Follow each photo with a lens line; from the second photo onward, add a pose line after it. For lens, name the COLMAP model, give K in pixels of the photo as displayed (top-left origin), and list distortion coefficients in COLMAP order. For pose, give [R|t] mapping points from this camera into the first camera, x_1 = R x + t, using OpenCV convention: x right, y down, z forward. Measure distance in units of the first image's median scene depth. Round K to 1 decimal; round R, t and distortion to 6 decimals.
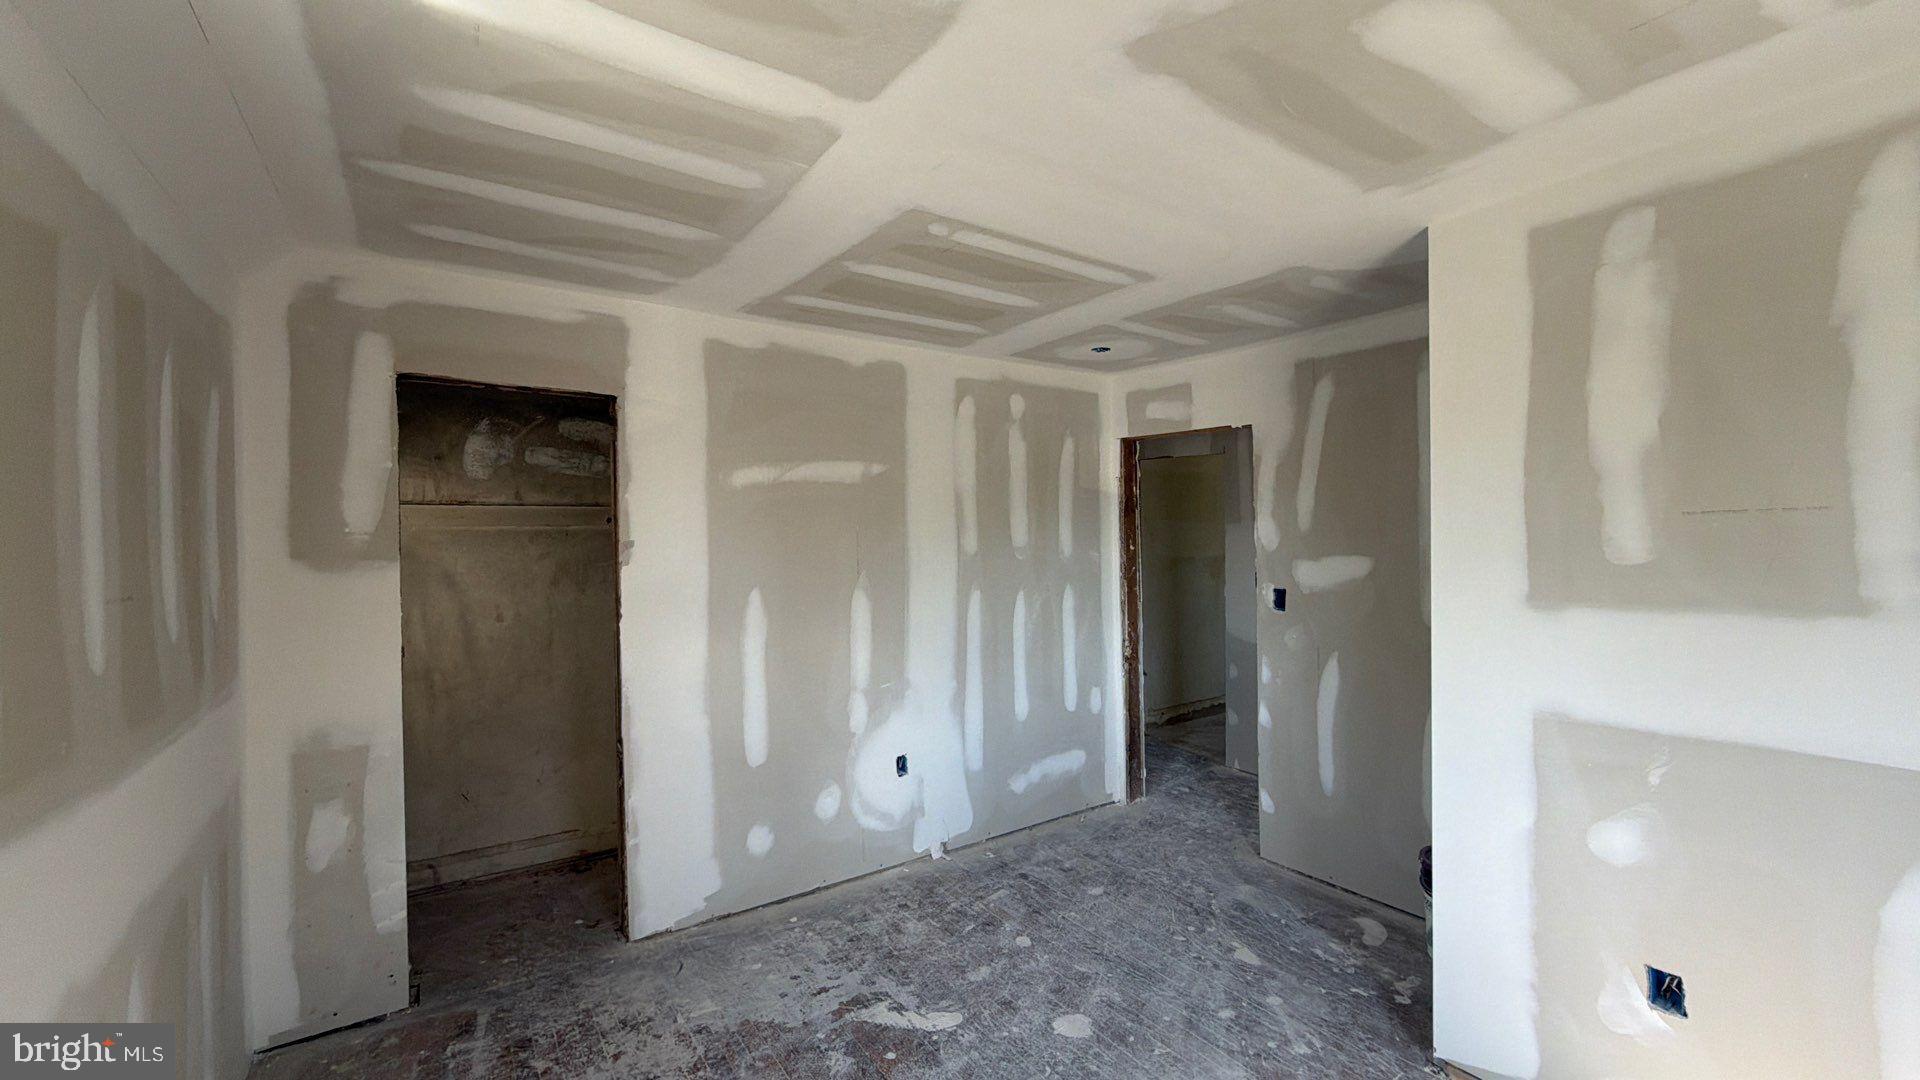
lens RADIAL K [[764.6, 0, 966.9], [0, 764.6, 532.9], [0, 0, 1]] dist [0.002024, -0.001038]
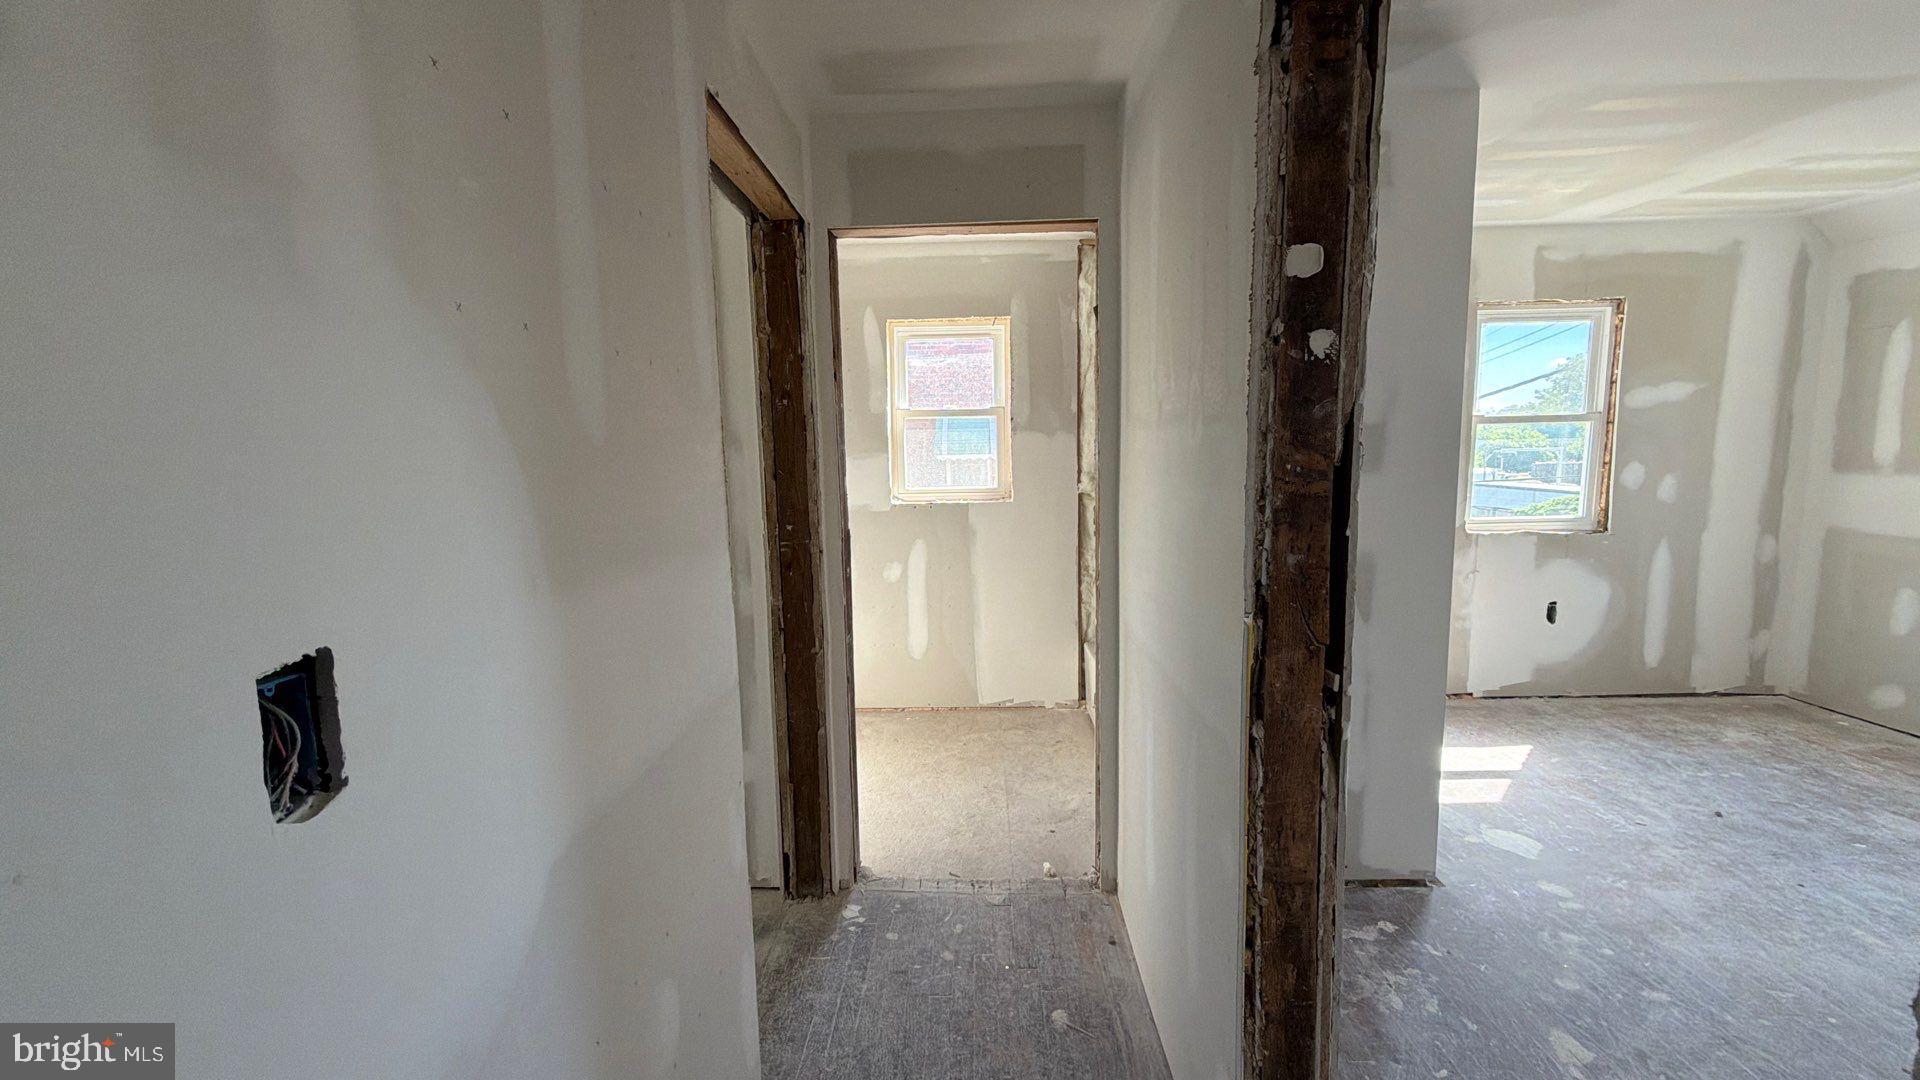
lens RADIAL K [[764.6, 0, 960.1], [0, 764.6, 540.6], [0, 0, 1]] dist [0.002024, -0.001038]
pose [[-0.808665, -0.040116, 0.586901, 0.469719], [0.030841, 0.993409, 0.110396, 0.048035], [-0.587461, 0.107374, -0.802097, 1.983595]]
